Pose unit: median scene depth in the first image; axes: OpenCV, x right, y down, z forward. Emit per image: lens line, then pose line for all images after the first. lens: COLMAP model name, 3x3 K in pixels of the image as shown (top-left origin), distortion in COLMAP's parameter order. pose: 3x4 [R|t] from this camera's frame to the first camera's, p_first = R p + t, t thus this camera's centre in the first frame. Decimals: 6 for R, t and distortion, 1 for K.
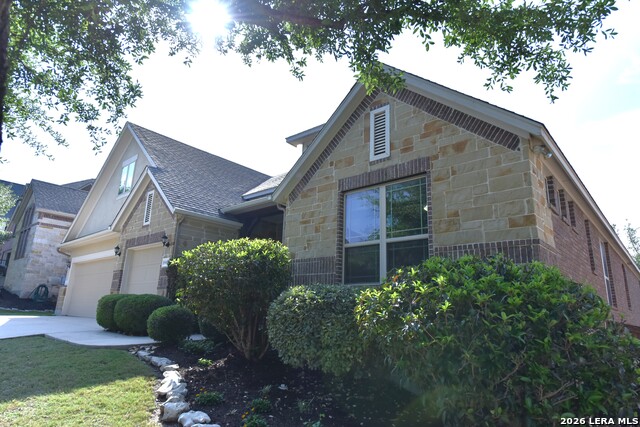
lens RADIAL K [[399.9, 0, 320.5], [0, 399.9, 212.4], [0, 0, 1]] dist [-0.004240, -0.001783]
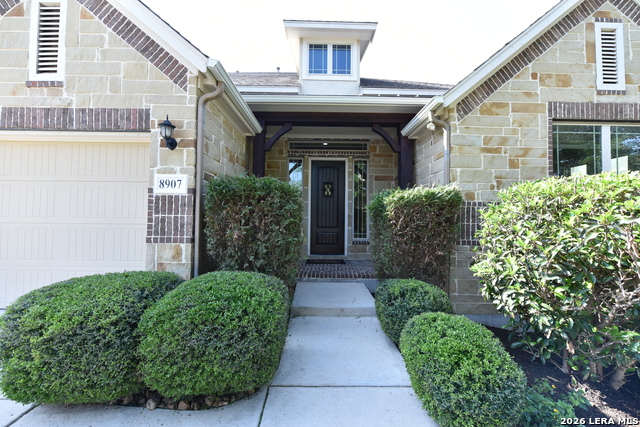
lens RADIAL K [[254.1, 0, 321.6], [0, 254.1, 216.2], [0, 0, 1]] dist [-0.011409, 0.000253]
pose [[0.740636, -0.011065, 0.671815, -0.599940], [-0.156690, 0.969452, 0.188709, 0.106779], [-0.653381, -0.245032, 0.716277, 0.902952]]
